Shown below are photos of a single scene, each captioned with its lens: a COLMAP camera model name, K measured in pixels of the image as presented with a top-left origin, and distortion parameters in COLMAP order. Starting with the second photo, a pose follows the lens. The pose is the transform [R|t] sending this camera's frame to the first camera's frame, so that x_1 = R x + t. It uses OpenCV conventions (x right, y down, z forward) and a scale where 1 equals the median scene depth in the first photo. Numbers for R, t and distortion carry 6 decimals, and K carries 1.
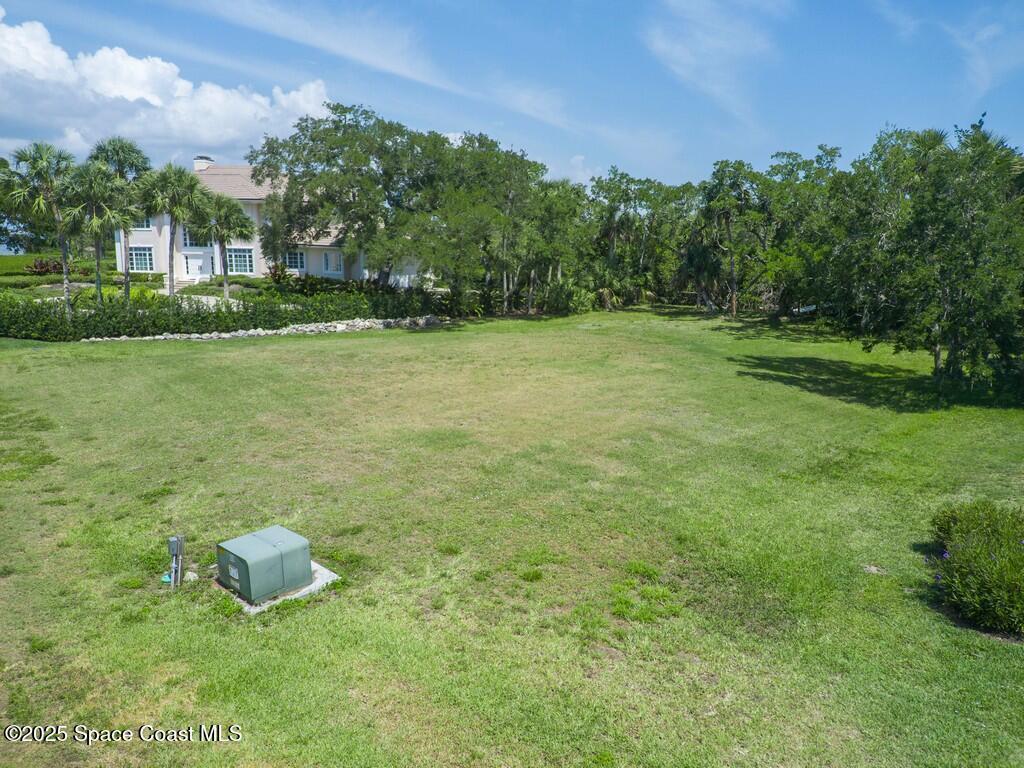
lens RADIAL K [[763.7, 0, 513.5], [0, 763.7, 385.8], [0, 0, 1]] dist [0.113552, -0.195289]
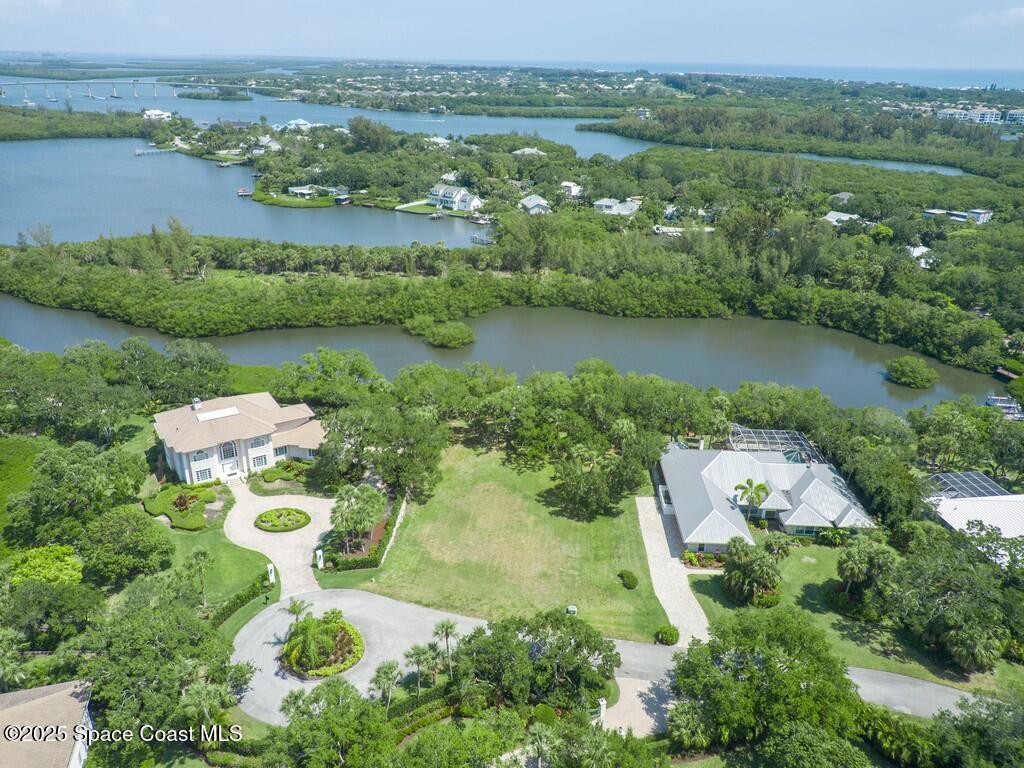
lens RADIAL K [[763.7, 0, 513.5], [0, 763.7, 385.8], [0, 0, 1]] dist [0.113552, -0.195289]
pose [[0.803452, -0.230518, 0.548932, -1.404419], [0.101299, 0.961488, 0.255499, -1.261850], [-0.586688, -0.149675, 0.795861, -1.460818]]
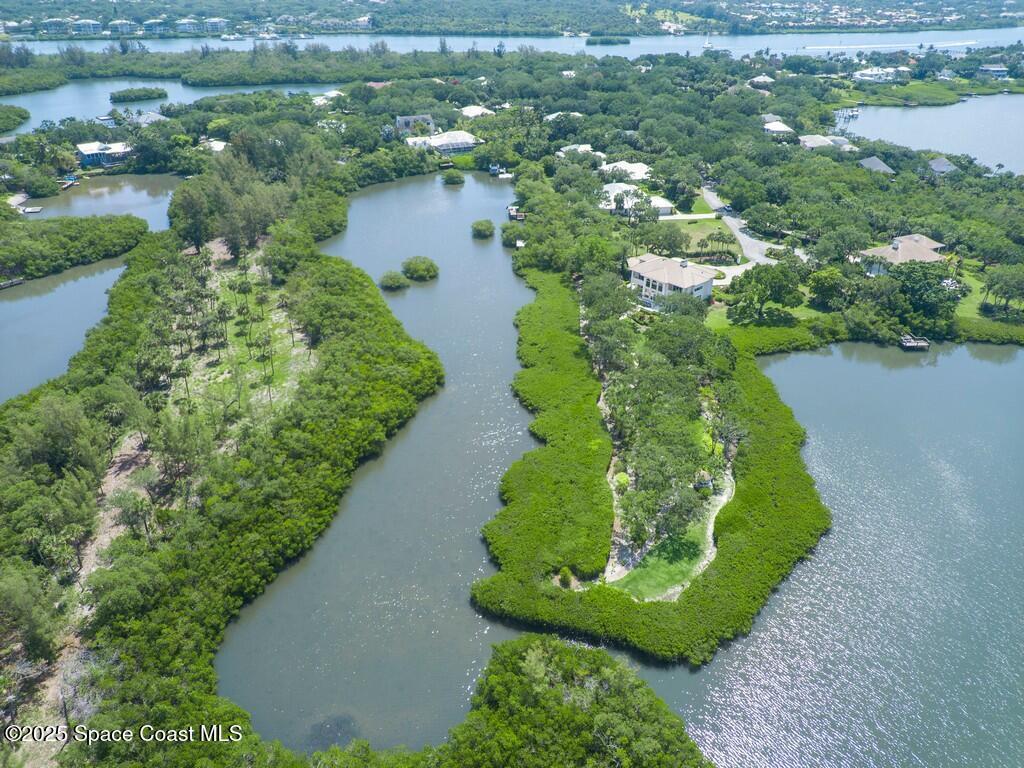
lens RADIAL K [[763.7, 0, 513.5], [0, 763.7, 385.8], [0, 0, 1]] dist [0.113552, -0.195289]
pose [[-0.729809, -0.348014, 0.588443, -3.160204], [0.106628, 0.792258, 0.600798, -3.028212], [-0.675285, 0.501212, -0.541089, 5.711931]]
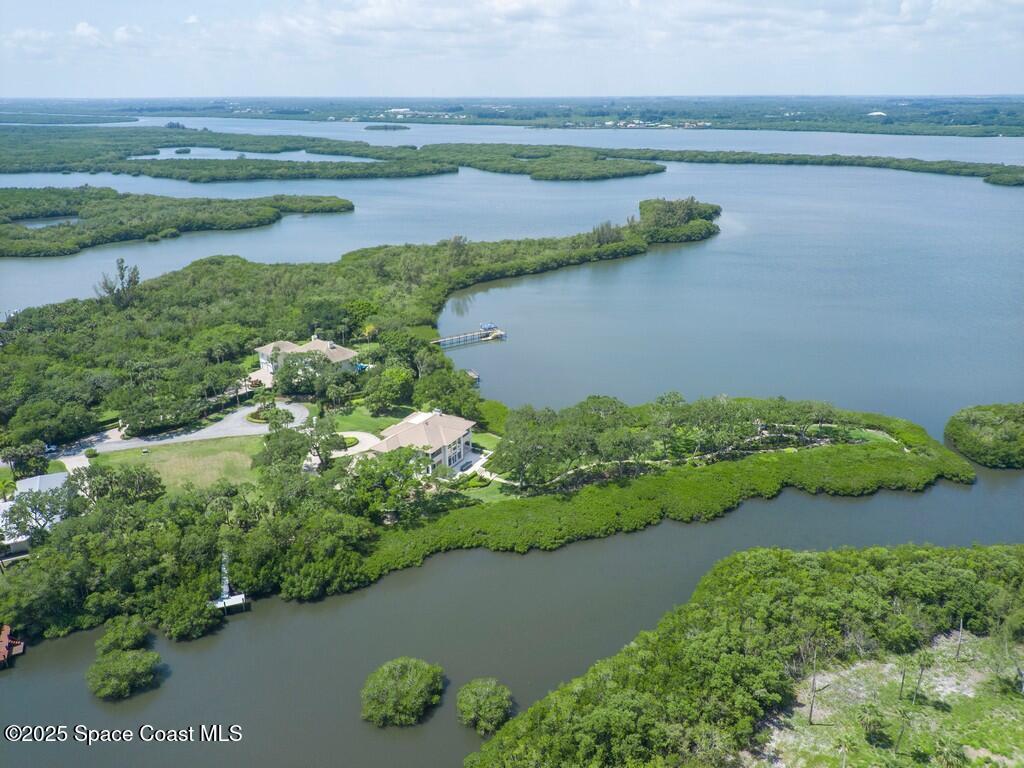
lens RADIAL K [[763.7, 0, 513.5], [0, 763.7, 385.8], [0, 0, 1]] dist [0.113552, -0.195289]
pose [[-0.401548, 0.318180, -0.858790, 2.888335], [-0.168341, 0.896090, 0.410711, -2.567573], [0.900234, 0.309490, -0.306260, 3.539799]]
